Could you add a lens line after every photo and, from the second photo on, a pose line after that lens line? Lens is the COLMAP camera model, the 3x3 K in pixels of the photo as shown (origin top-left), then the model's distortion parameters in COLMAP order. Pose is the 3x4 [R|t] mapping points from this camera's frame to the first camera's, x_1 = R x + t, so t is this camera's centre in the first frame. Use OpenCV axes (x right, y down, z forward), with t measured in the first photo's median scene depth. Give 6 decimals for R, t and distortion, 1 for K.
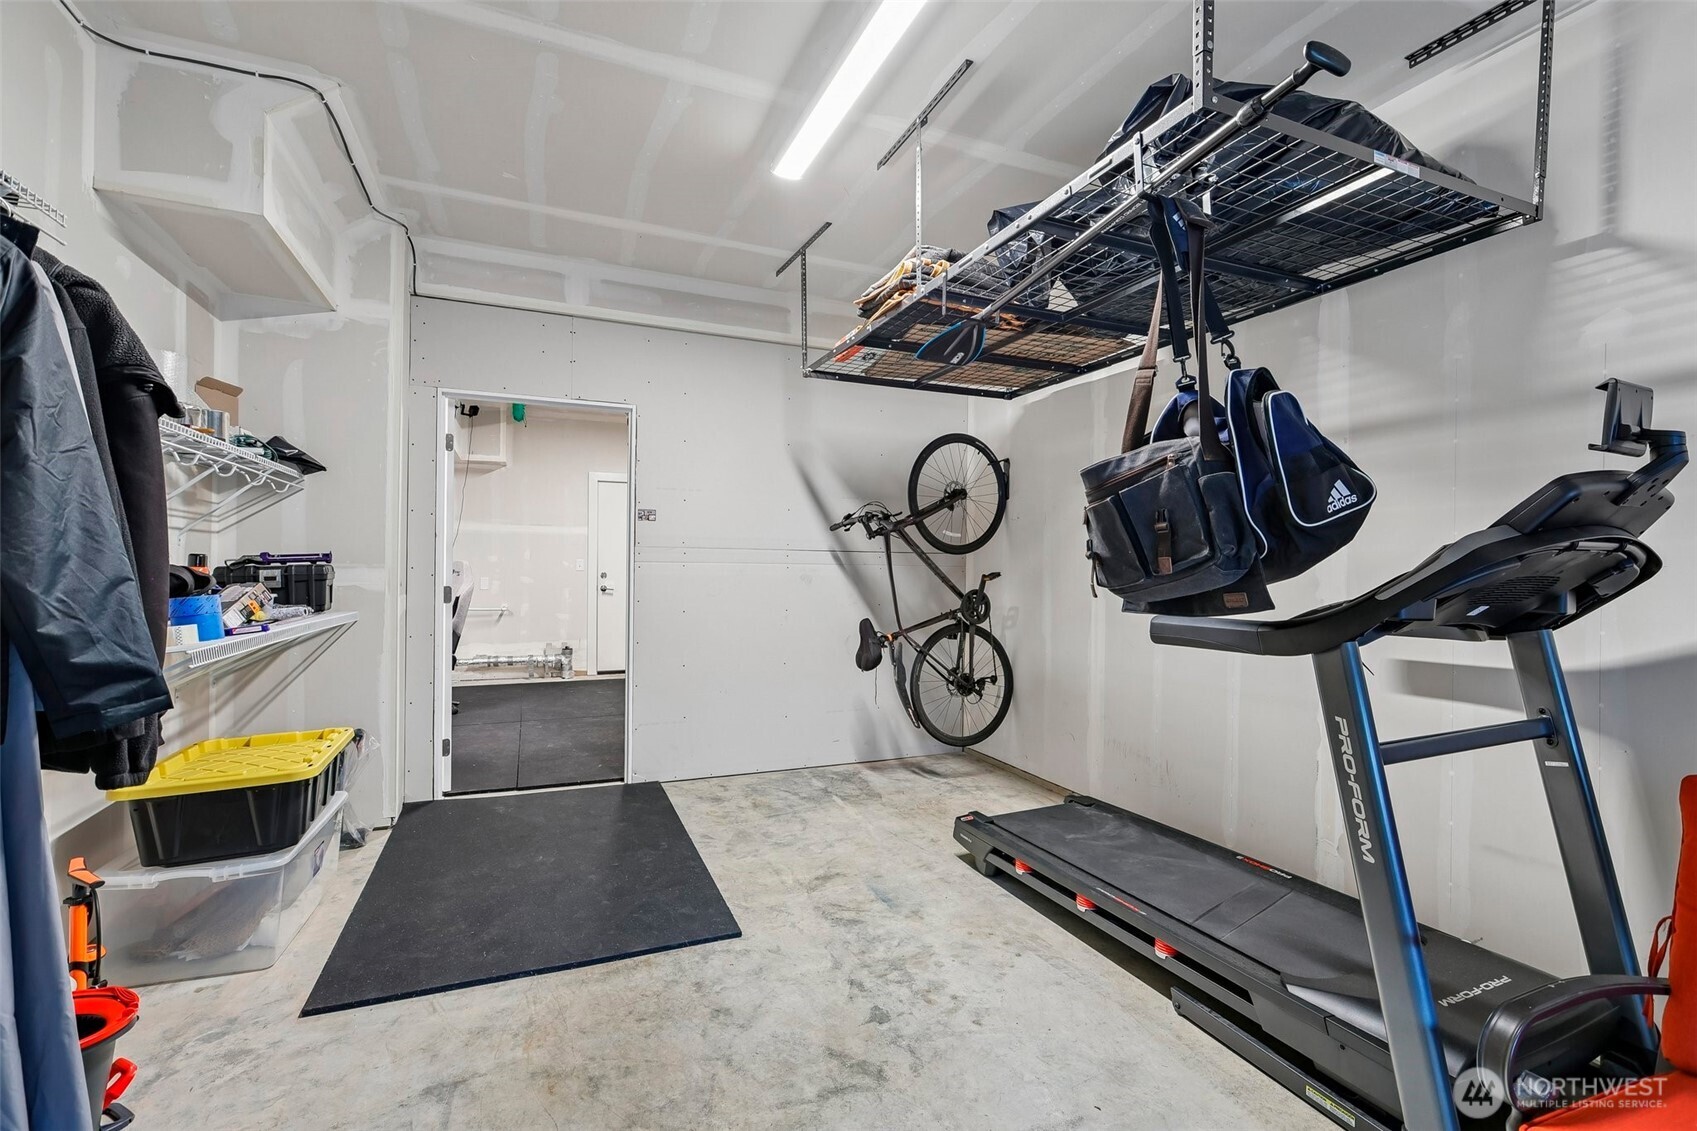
lens RADIAL K [[769.4, 0, 851.9], [0, 769.4, 563.4], [0, 0, 1]] dist [0.001113, 0.000052]
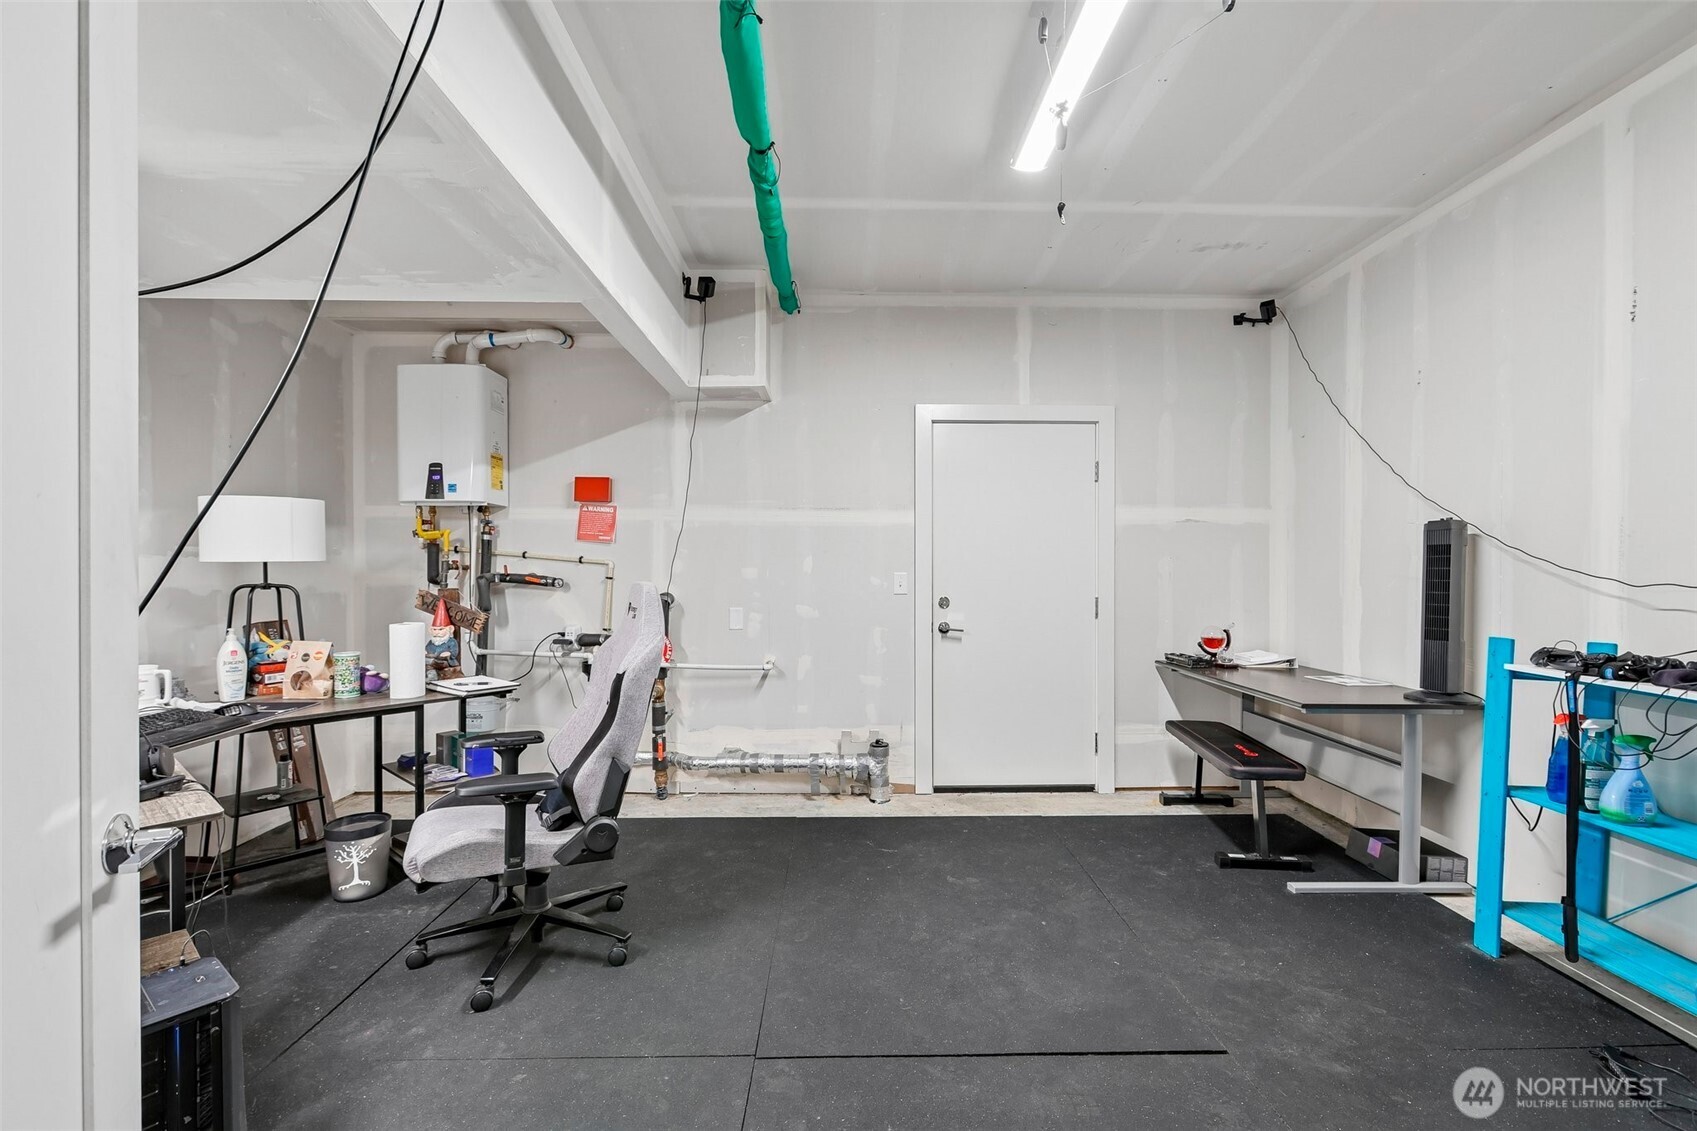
lens RADIAL K [[769.4, 0, 849.4], [0, 769.4, 572.1], [0, 0, 1]] dist [0.001113, 0.000052]
pose [[0.925454, -0.008896, -0.378757, -0.194002], [0.009178, 0.999957, -0.001060, -0.005313], [0.378750, -0.002495, 0.925496, 0.521087]]
